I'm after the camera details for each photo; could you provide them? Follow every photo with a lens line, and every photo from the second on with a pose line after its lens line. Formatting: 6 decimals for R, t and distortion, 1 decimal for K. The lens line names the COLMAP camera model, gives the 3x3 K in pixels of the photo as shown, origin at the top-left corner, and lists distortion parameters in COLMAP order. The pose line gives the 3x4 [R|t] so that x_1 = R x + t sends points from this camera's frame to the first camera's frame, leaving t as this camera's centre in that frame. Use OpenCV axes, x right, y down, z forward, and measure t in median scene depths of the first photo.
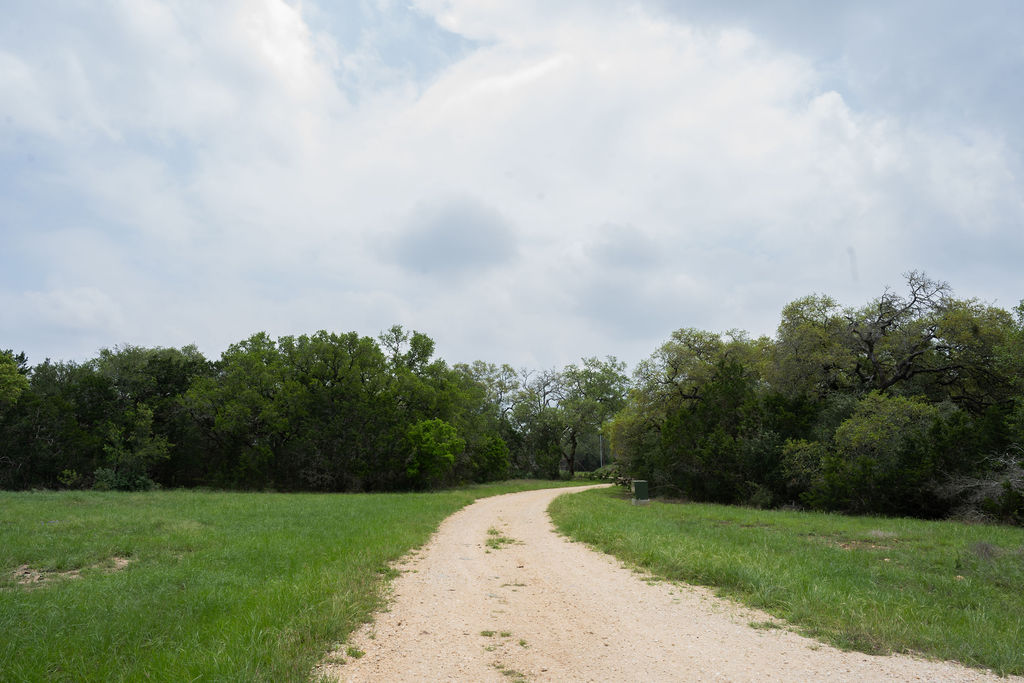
lens RADIAL K [[679.9, 0, 512.0], [0, 679.9, 341.5], [0, 0, 1]] dist [-0.002684, -0.000259]
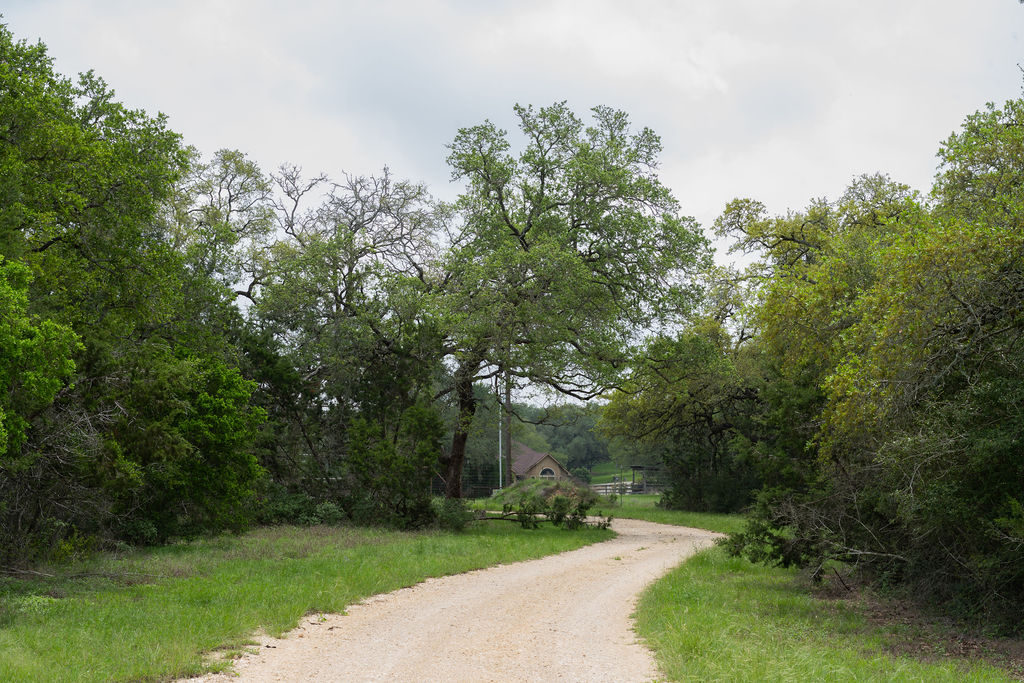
lens RADIAL K [[1588.4, 0, 512.0], [0, 1588.4, 341.5], [0, 0, 1]] dist [0.016680, 0.061063]
pose [[0.982335, 0.021842, 0.185849, -0.019811], [-0.038784, 0.995363, 0.088019, 0.062086], [-0.183065, -0.093672, 0.978628, 0.329270]]
